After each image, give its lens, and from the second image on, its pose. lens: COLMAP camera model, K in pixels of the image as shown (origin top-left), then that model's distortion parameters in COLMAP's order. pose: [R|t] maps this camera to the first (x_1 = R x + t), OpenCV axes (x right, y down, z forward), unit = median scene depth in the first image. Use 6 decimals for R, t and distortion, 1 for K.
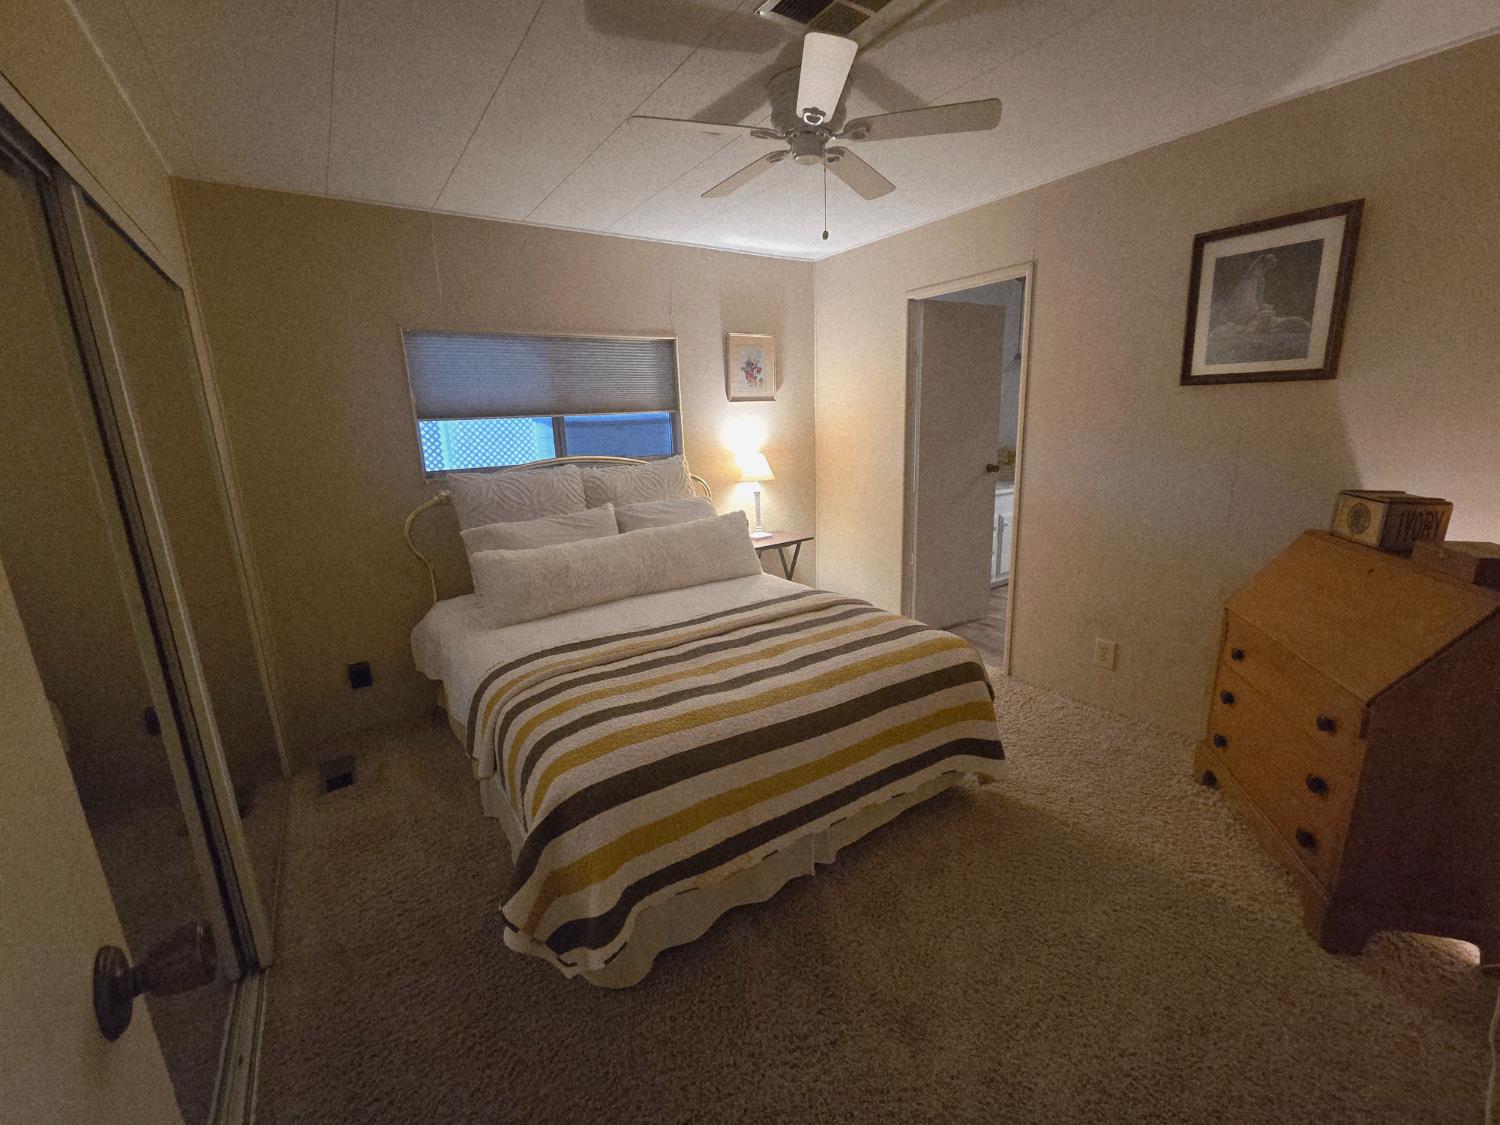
lens RADIAL K [[618.2, 0, 747.5], [0, 618.2, 555.9], [0, 0, 1]] dist [-0.003294, 0.000304]
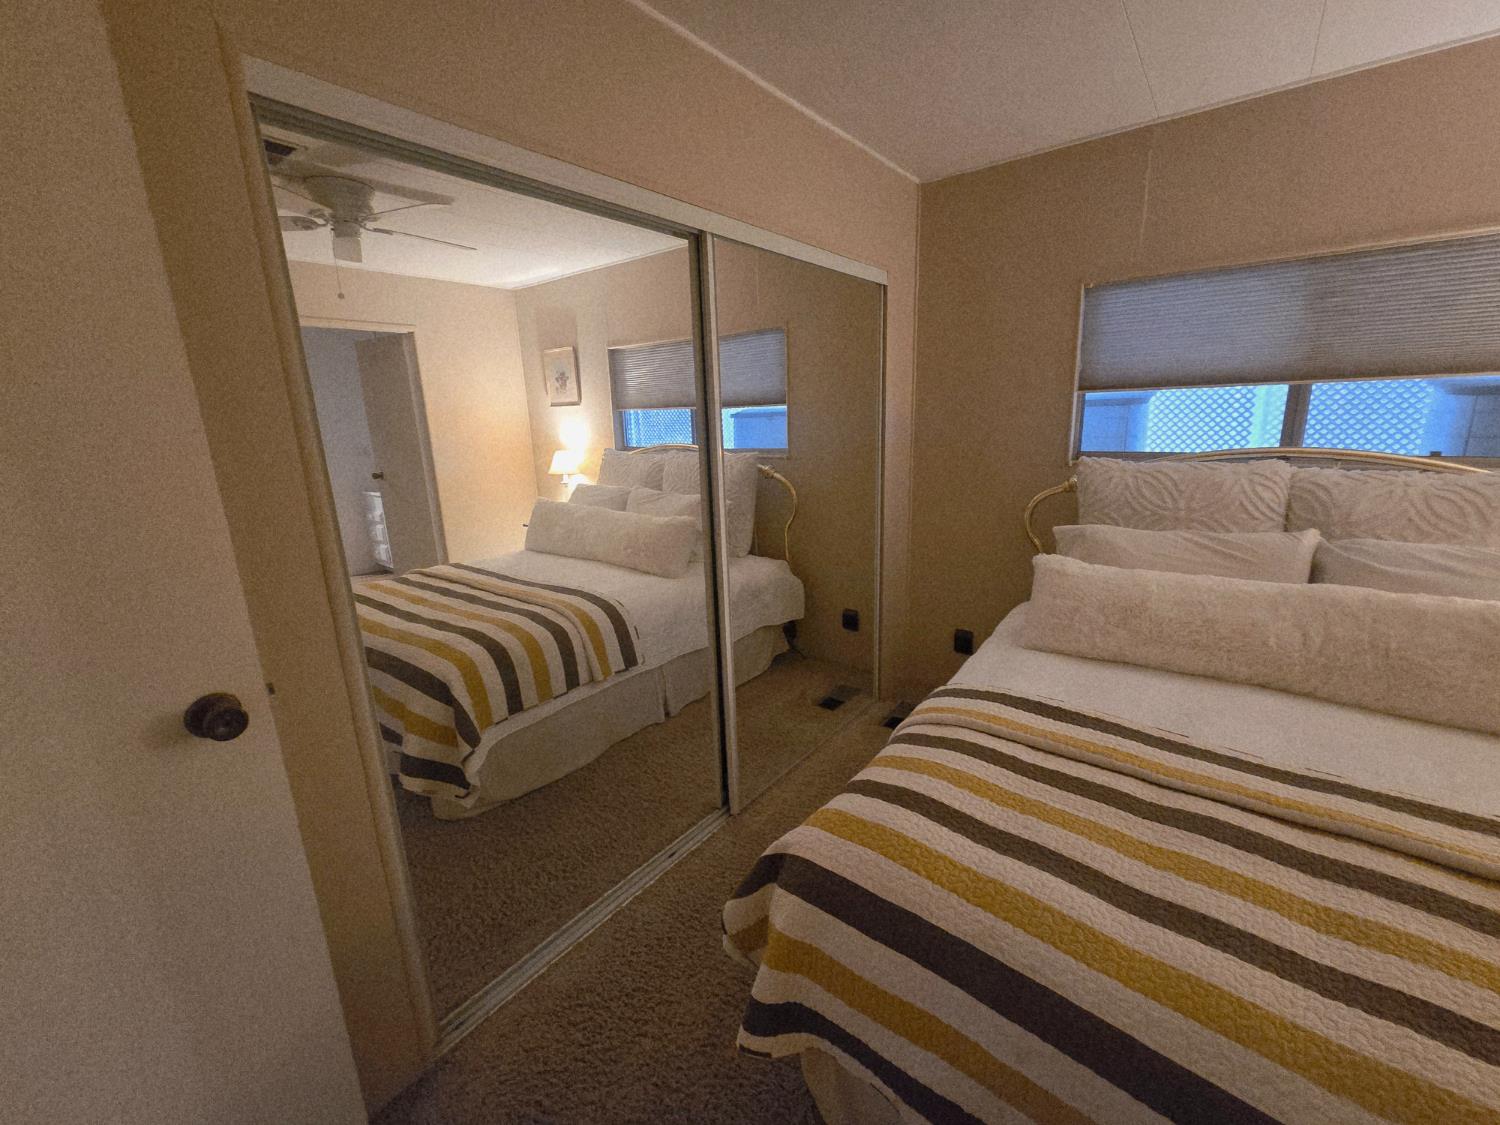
lens RADIAL K [[618.2, 0, 744.2], [0, 618.2, 562.3], [0, 0, 1]] dist [-0.003294, 0.000304]
pose [[0.299919, 0.253441, -0.919683, 0.185308], [-0.189601, 0.960667, 0.202904, -0.077410], [0.934933, 0.113518, 0.336175, 0.301423]]
